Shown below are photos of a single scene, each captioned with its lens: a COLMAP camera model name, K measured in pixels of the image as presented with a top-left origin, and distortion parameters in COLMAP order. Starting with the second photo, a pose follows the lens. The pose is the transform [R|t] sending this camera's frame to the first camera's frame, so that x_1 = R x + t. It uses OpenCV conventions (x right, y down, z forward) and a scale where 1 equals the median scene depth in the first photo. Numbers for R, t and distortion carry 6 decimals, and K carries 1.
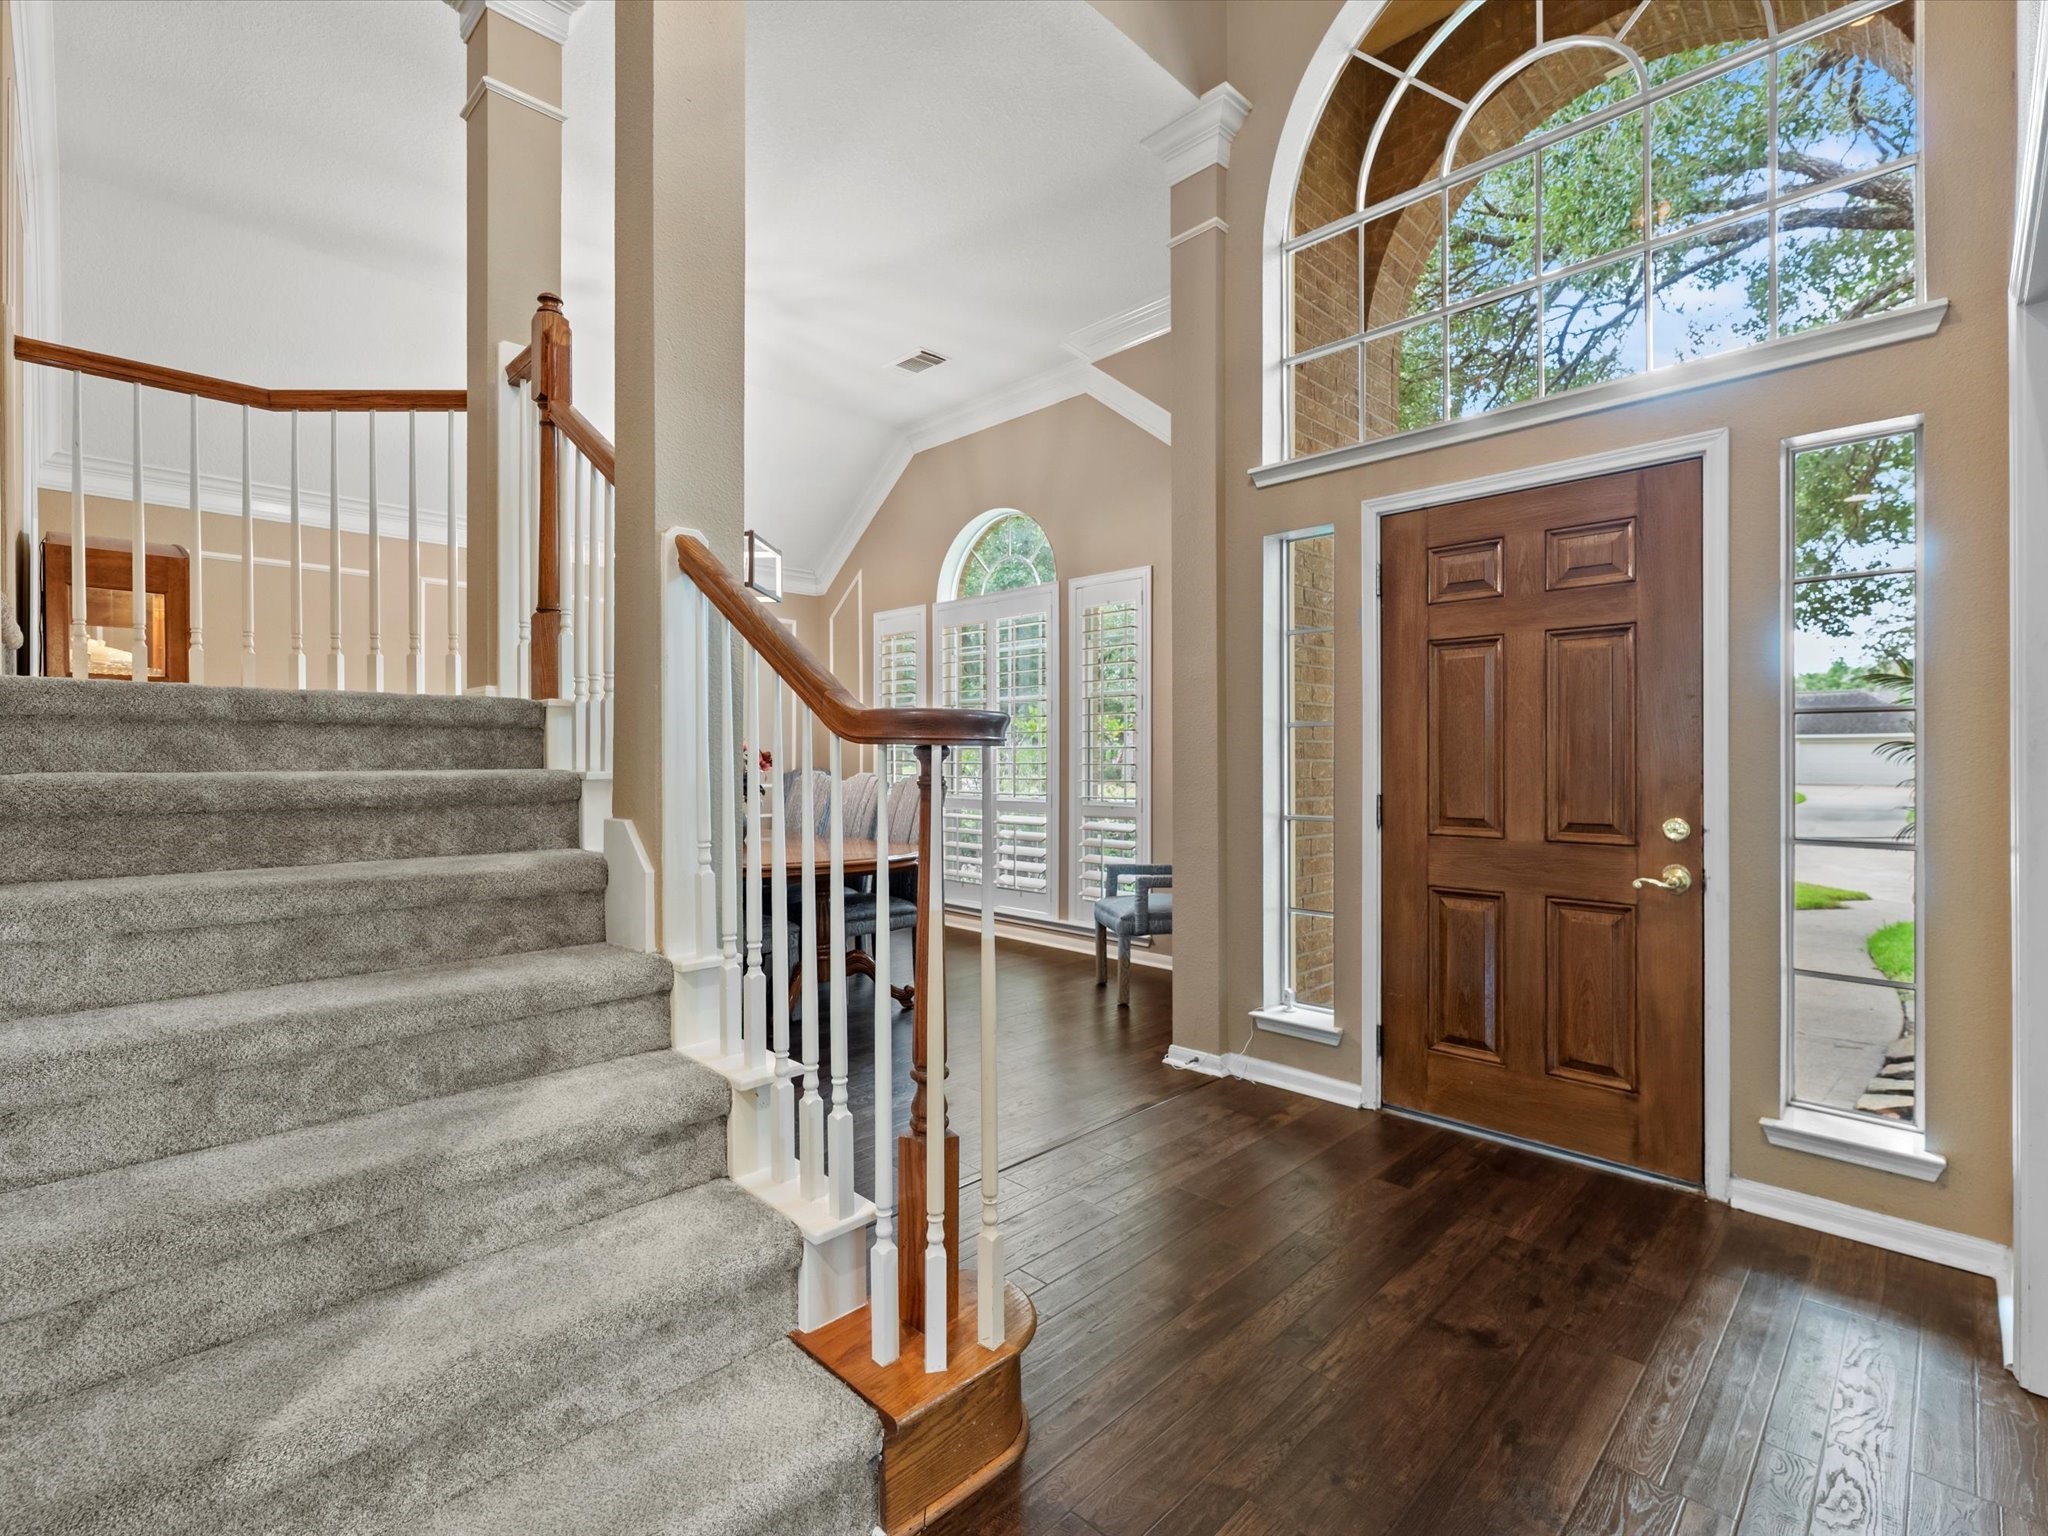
lens RADIAL K [[931.4, 0, 1024.0], [0, 931.4, 763.0], [0, 0, 1]] dist [0.002835, 0.000686]
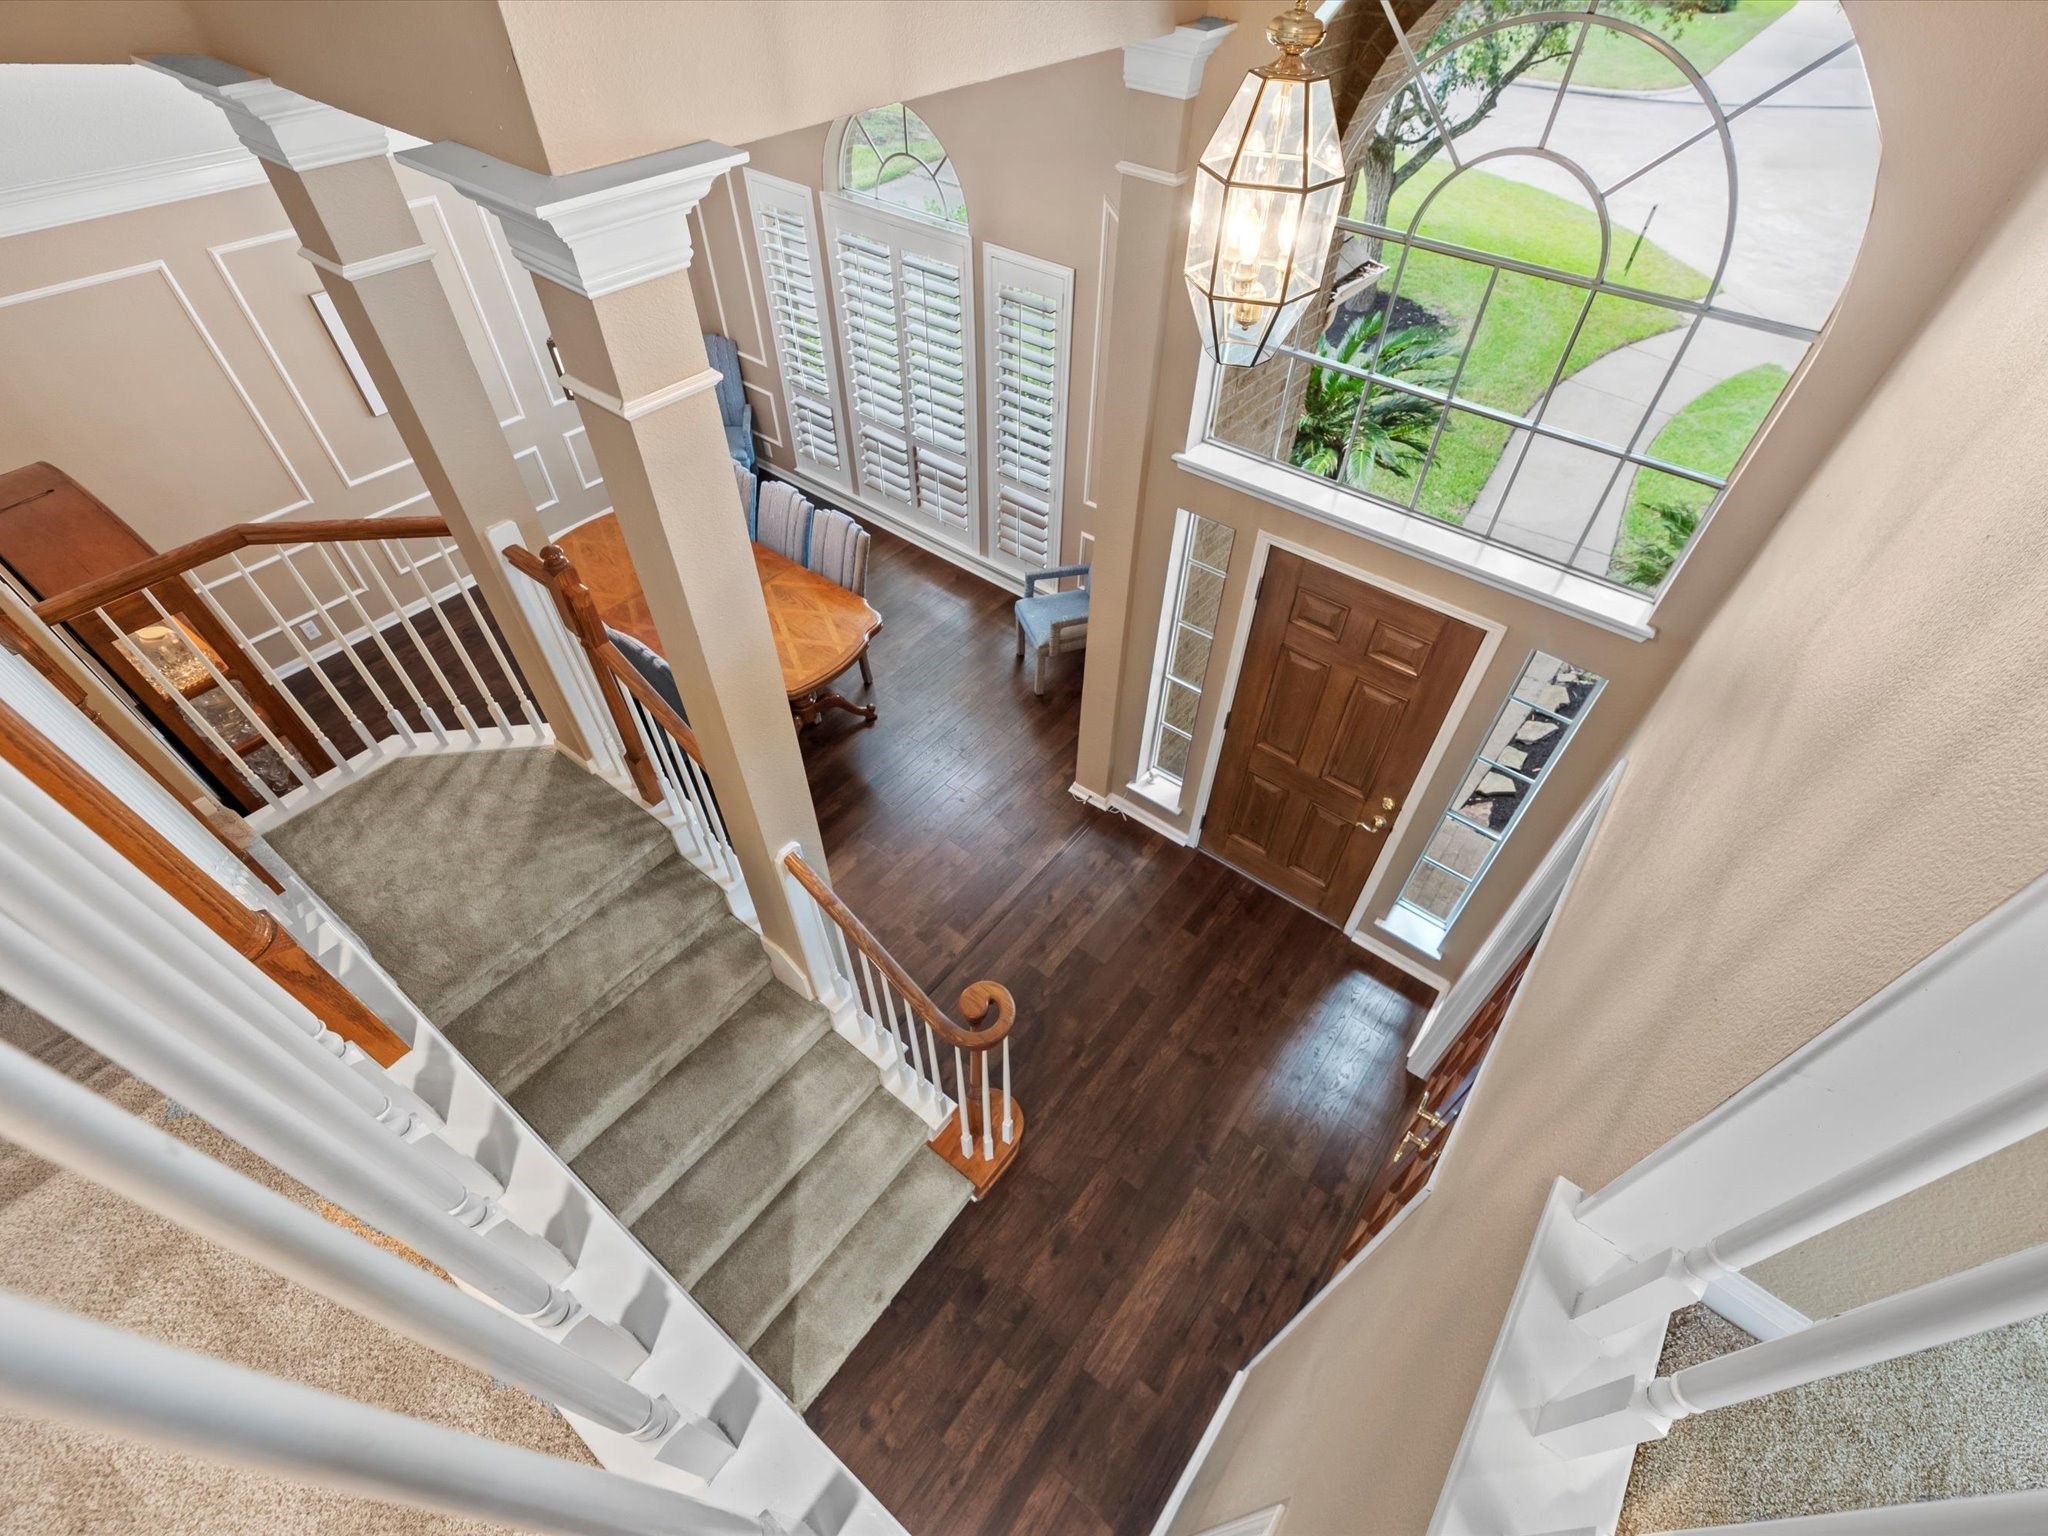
lens RADIAL K [[931.4, 0, 1024.8], [0, 931.4, 763.5], [0, 0, 1]] dist [0.002835, 0.000686]
pose [[0.992089, -0.083346, 0.093877, -0.091029], [-0.013410, 0.673167, 0.739369, -1.230878], [-0.124818, -0.734779, 0.666724, 0.033757]]
